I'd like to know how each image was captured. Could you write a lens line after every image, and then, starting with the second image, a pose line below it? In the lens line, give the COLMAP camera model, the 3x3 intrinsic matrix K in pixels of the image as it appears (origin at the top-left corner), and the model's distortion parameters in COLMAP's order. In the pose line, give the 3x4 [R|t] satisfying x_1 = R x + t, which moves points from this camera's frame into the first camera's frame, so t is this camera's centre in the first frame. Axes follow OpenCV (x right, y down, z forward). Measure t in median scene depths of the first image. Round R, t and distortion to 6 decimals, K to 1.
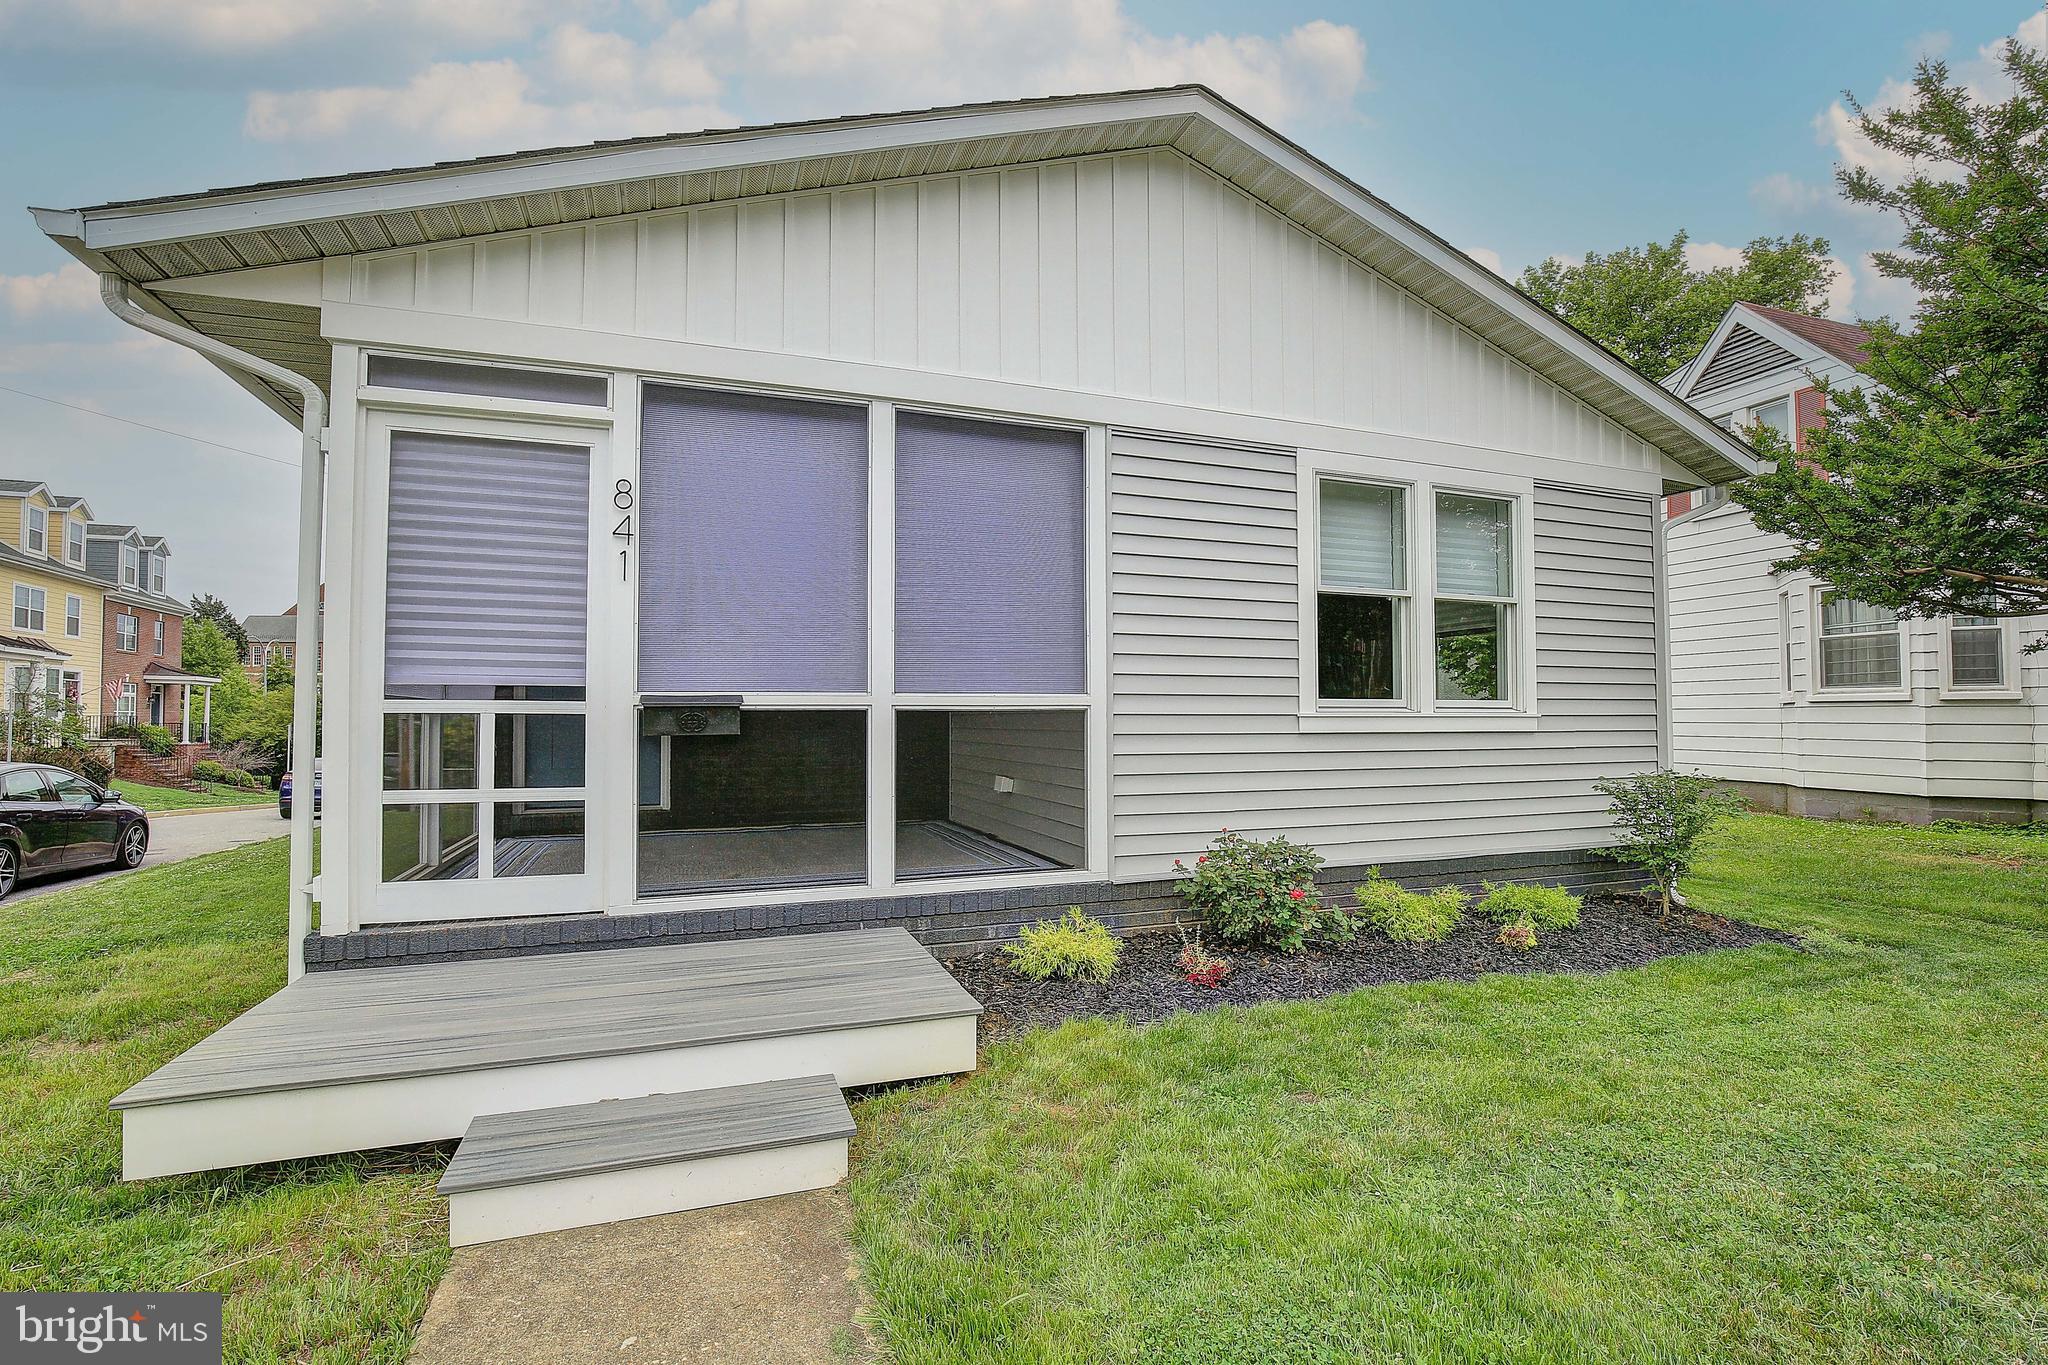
lens RADIAL K [[988.9, 0, 1041.5], [0, 988.9, 696.5], [0, 0, 1]] dist [-0.031850, 0.000151]
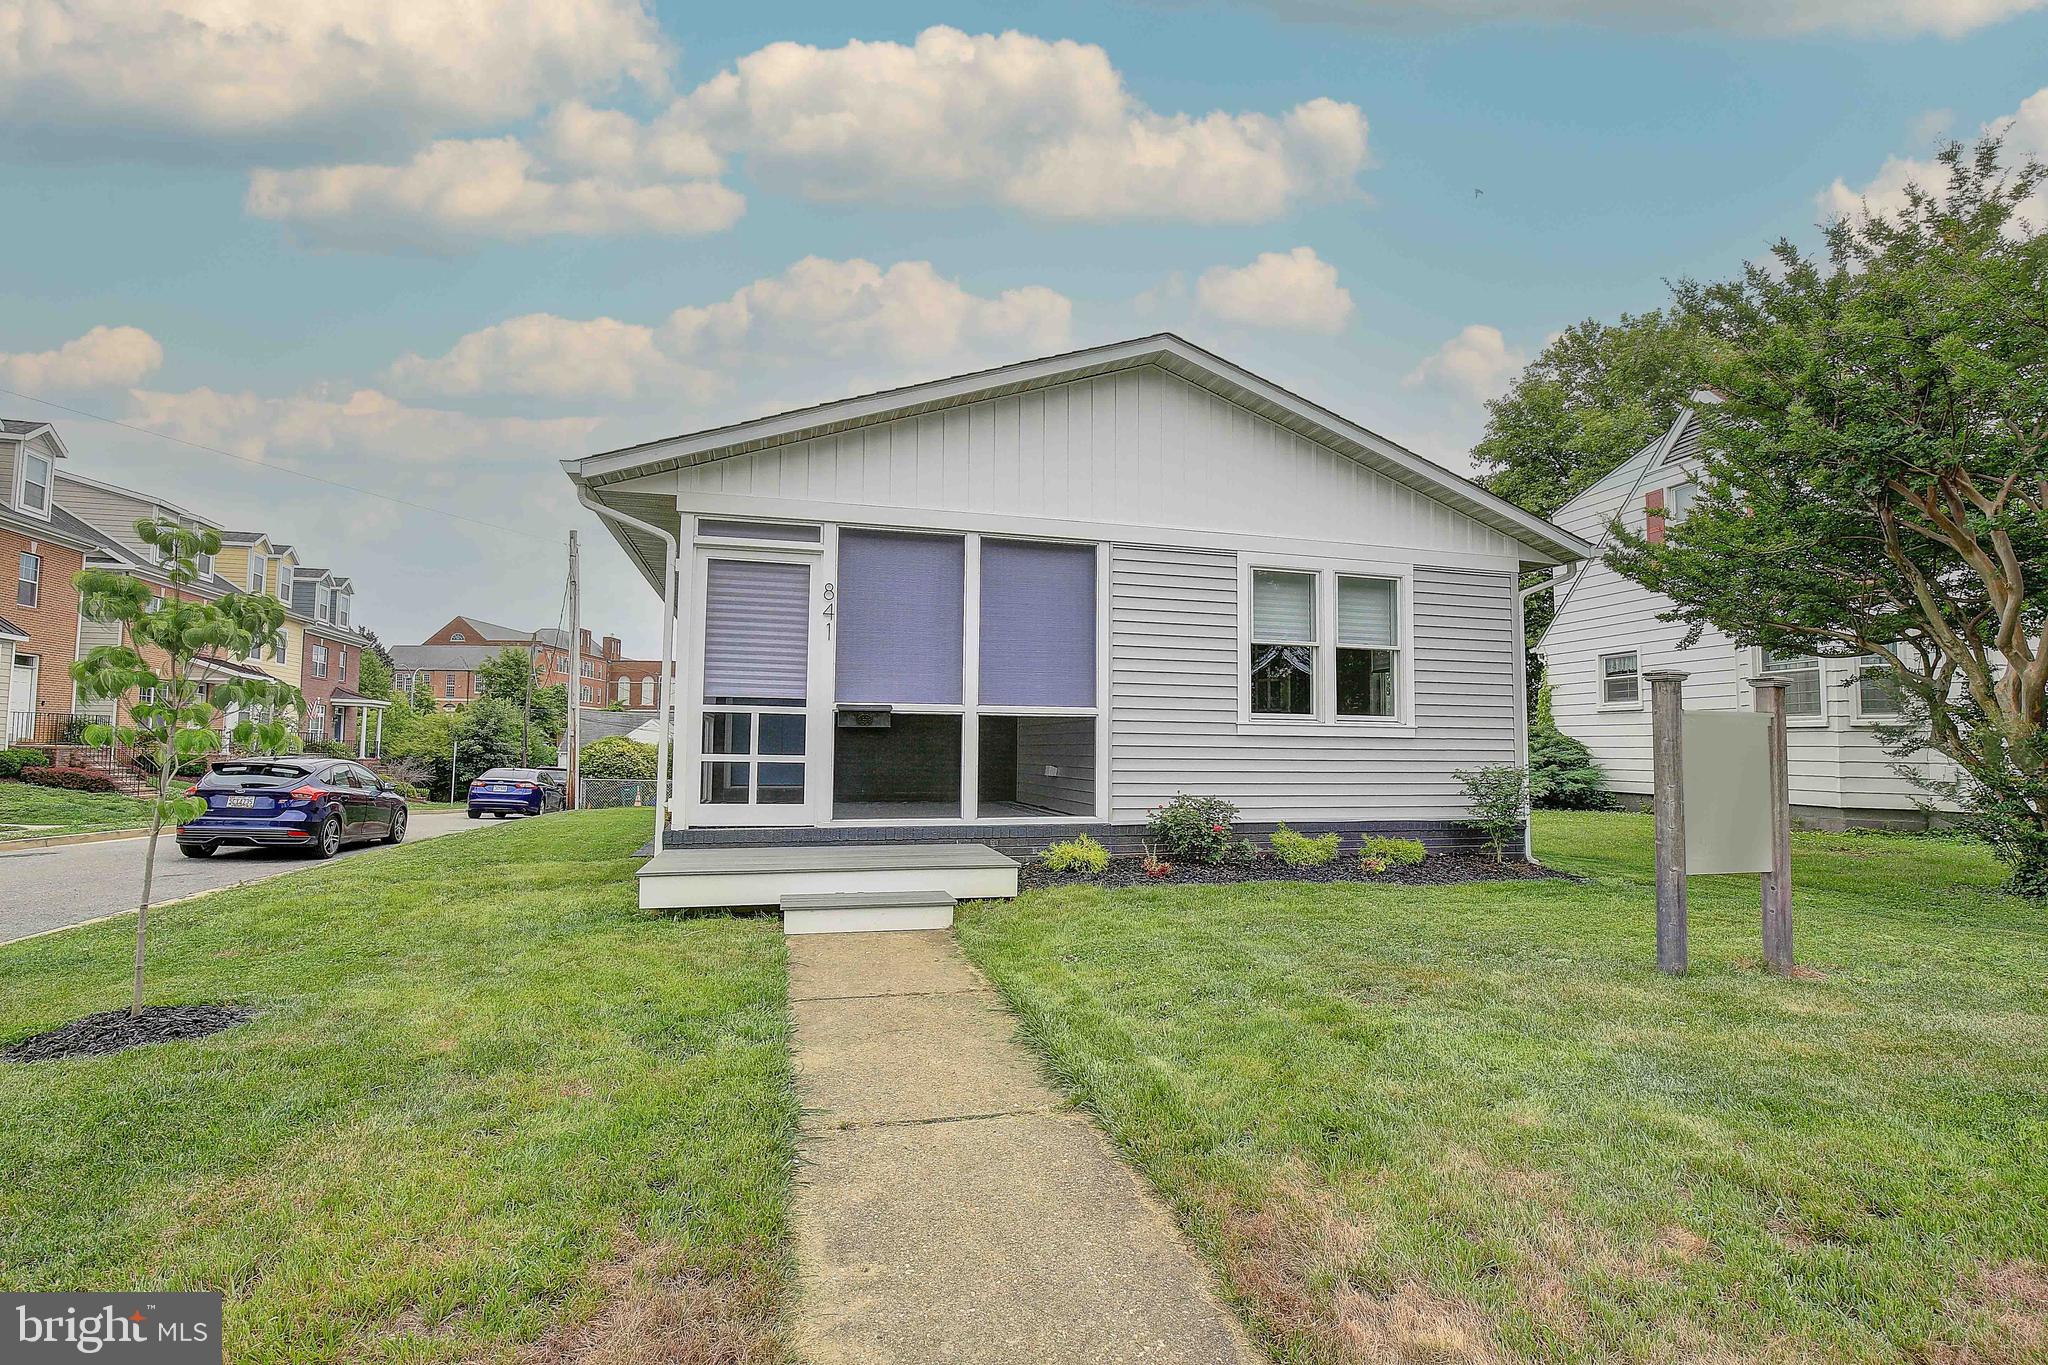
lens RADIAL K [[947.9, 0, 1021.6], [0, 947.9, 695.3], [0, 0, 1]] dist [-0.001400, 0.000056]
pose [[0.994429, 0.006994, -0.105174, 0.087468], [-0.010387, 0.999442, -0.031746, 0.027984], [0.104894, 0.032661, 0.993947, -0.555326]]
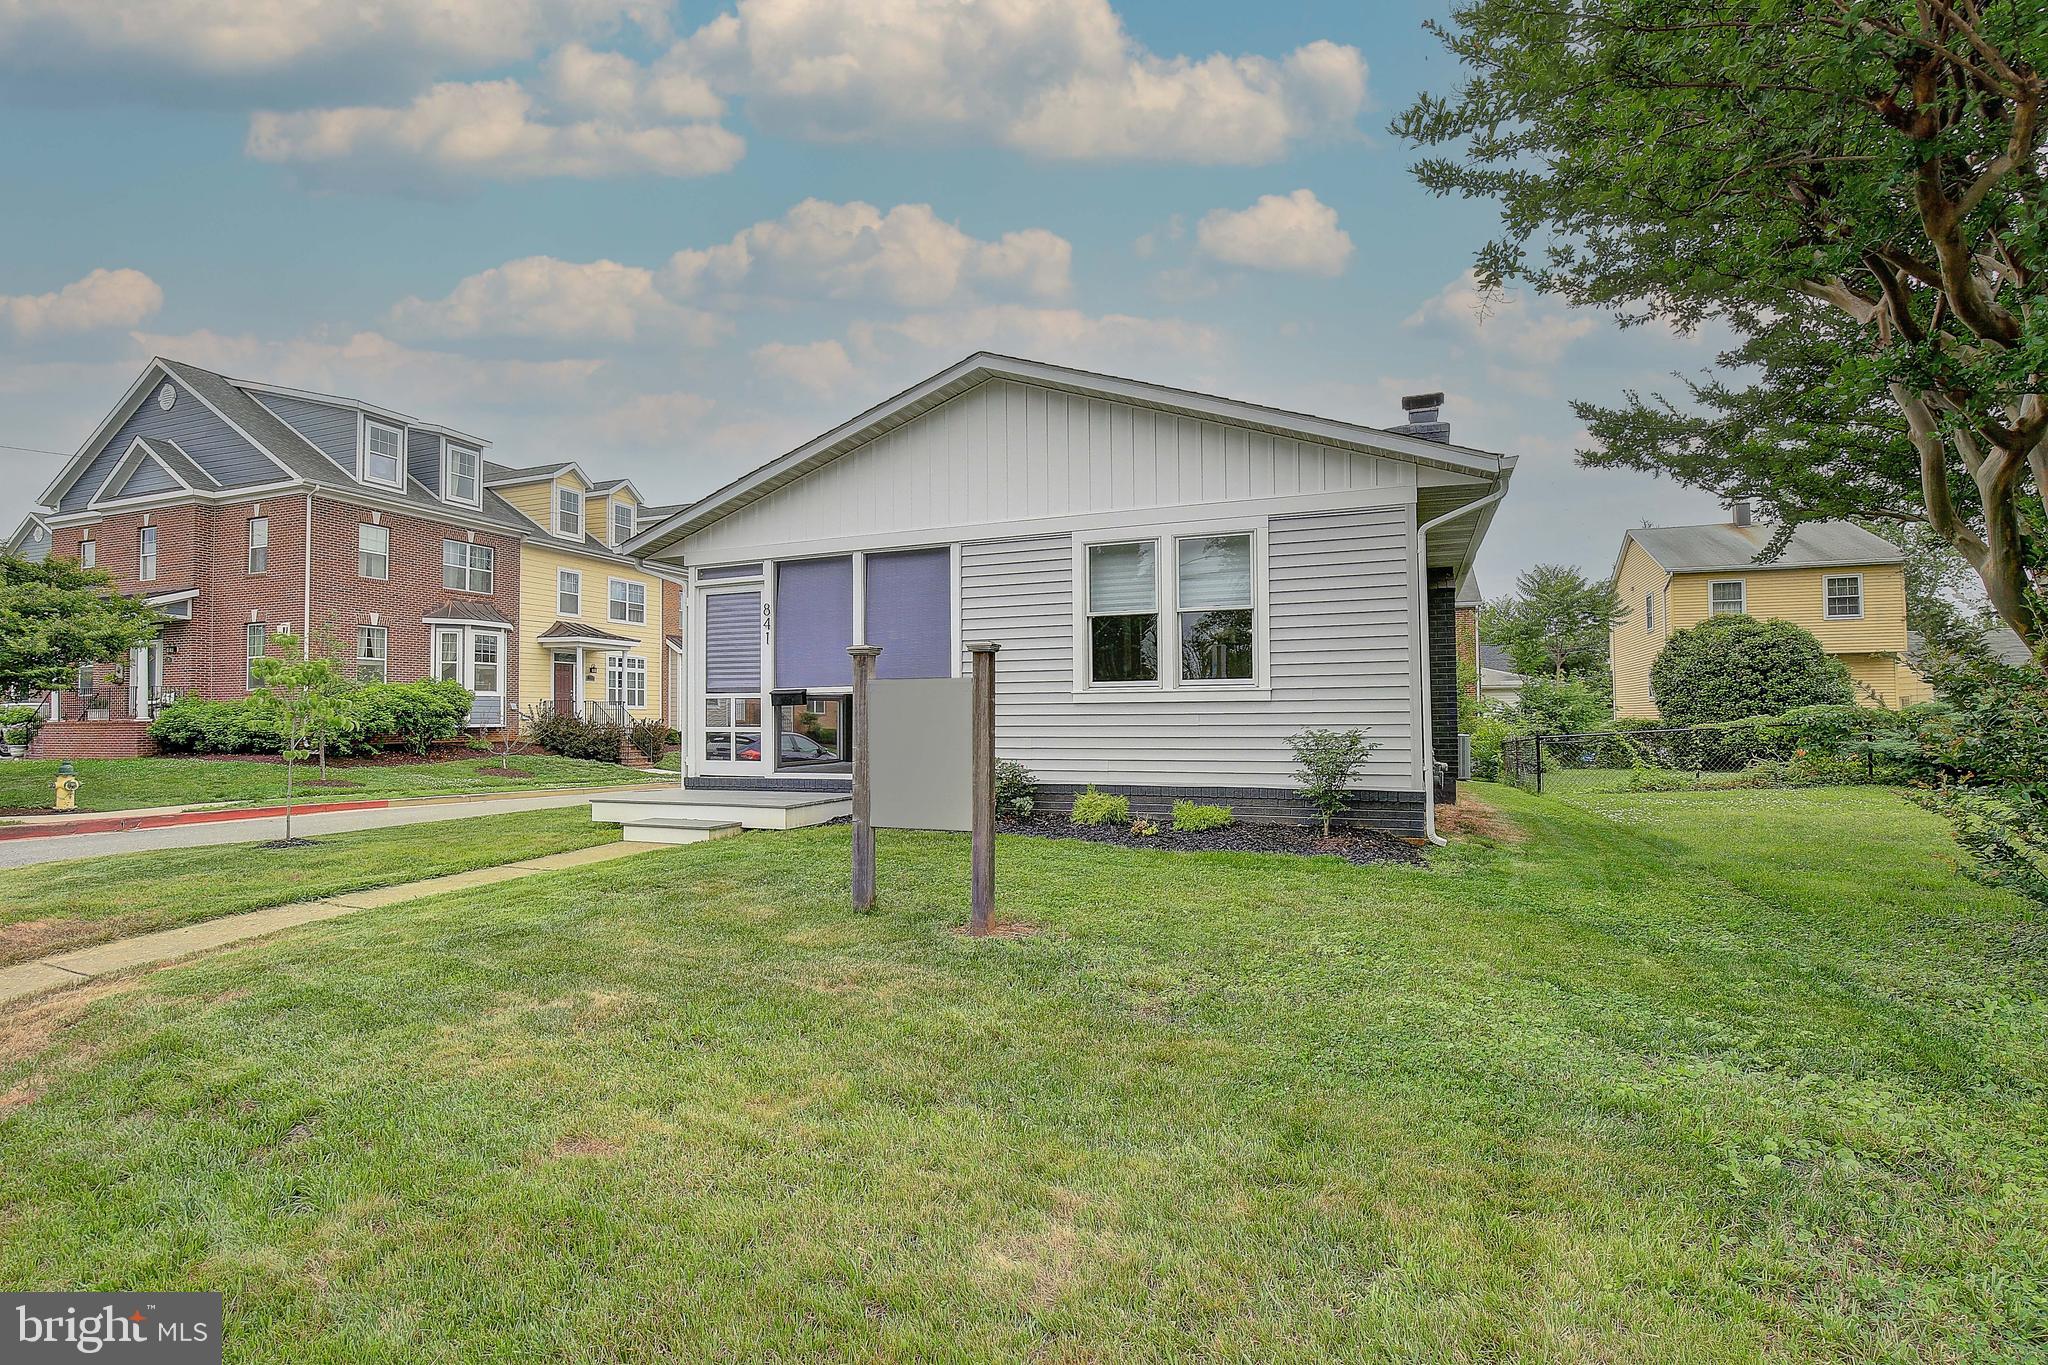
lens RADIAL K [[988.9, 0, 1041.5], [0, 988.9, 696.5], [0, 0, 1]] dist [-0.031850, 0.000151]
pose [[0.713693, -0.017644, -0.700236, 1.497159], [0.025275, 0.999680, 0.000571, 0.025259], [0.700002, -0.018106, 0.713911, -0.249456]]
